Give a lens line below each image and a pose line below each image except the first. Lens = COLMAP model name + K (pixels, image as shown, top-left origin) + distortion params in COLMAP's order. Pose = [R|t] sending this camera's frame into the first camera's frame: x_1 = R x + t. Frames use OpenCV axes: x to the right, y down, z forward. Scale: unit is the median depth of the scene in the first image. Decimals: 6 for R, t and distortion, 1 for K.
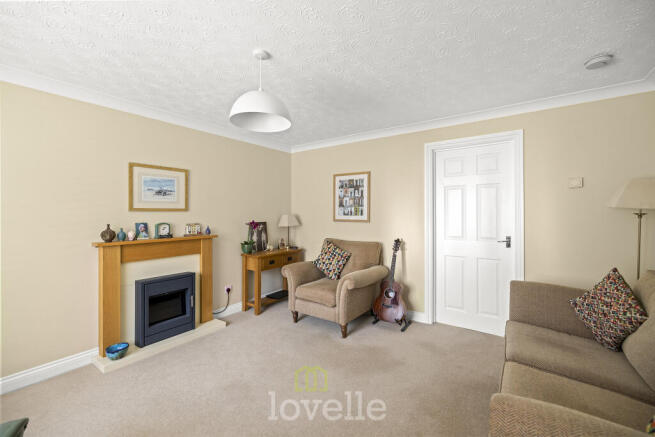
lens RADIAL K [[273.7, 0, 318.0], [0, 273.7, 213.5], [0, 0, 1]] dist [-0.009426, -0.000489]
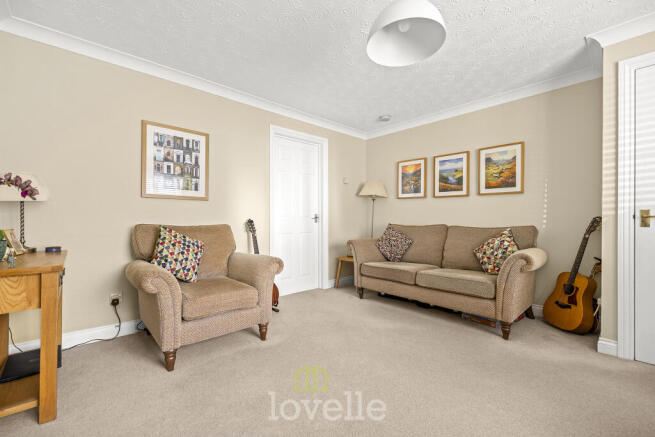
lens RADIAL K [[278.4, 0, 326.0], [0, 278.4, 215.6], [0, 0, 1]] dist [0.019051, -0.000115]
pose [[0.210084, -0.011985, 0.977610, -0.507930], [-0.038884, 0.999031, 0.020604, 0.046055], [-0.976910, -0.042342, 0.209415, 0.494406]]
